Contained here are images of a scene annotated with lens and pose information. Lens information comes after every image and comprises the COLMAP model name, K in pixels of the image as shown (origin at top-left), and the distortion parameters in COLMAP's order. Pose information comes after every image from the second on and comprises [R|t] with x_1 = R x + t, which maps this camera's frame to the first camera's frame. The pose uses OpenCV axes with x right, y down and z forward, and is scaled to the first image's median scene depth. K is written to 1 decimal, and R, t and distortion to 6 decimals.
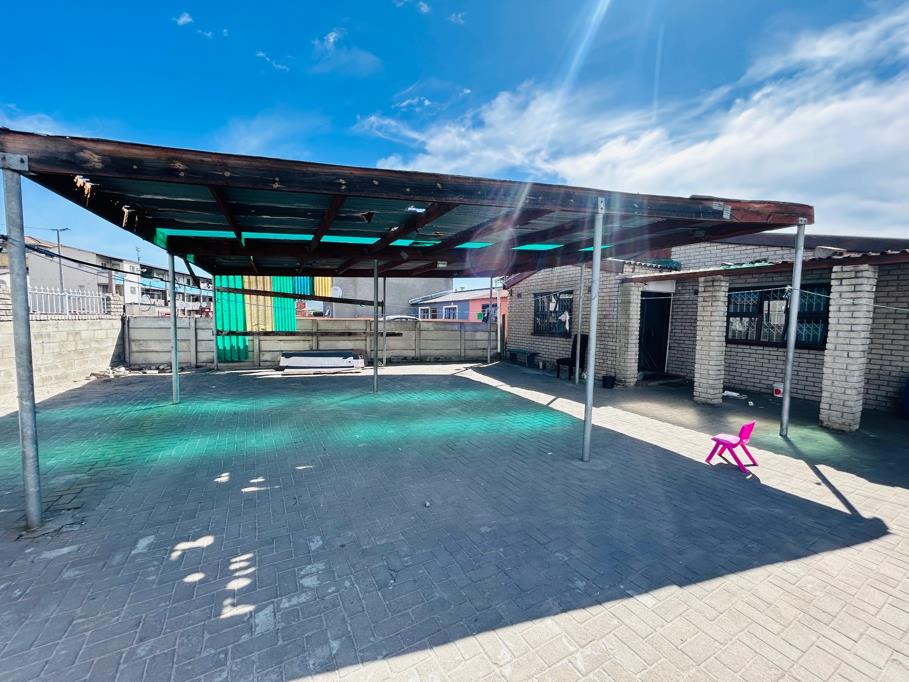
lens RADIAL K [[362.7, 0, 451.5], [0, 362.7, 339.6], [0, 0, 1]] dist [0.002293, -0.000483]
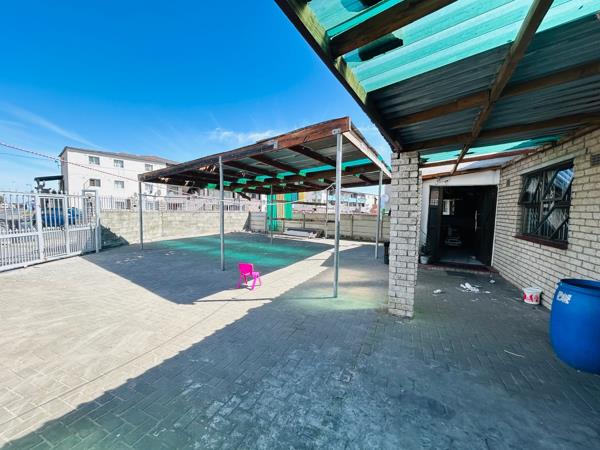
lens RADIAL K [[239.4, 0, 298.0], [0, 239.4, 224.1], [0, 0, 1]] dist [0.002293, -0.000483]
pose [[0.609272, 0.035410, -0.792170, 0.762337], [-0.053991, 0.998537, 0.003109, 0.004370], [0.791121, 0.040875, 0.610292, 0.185940]]
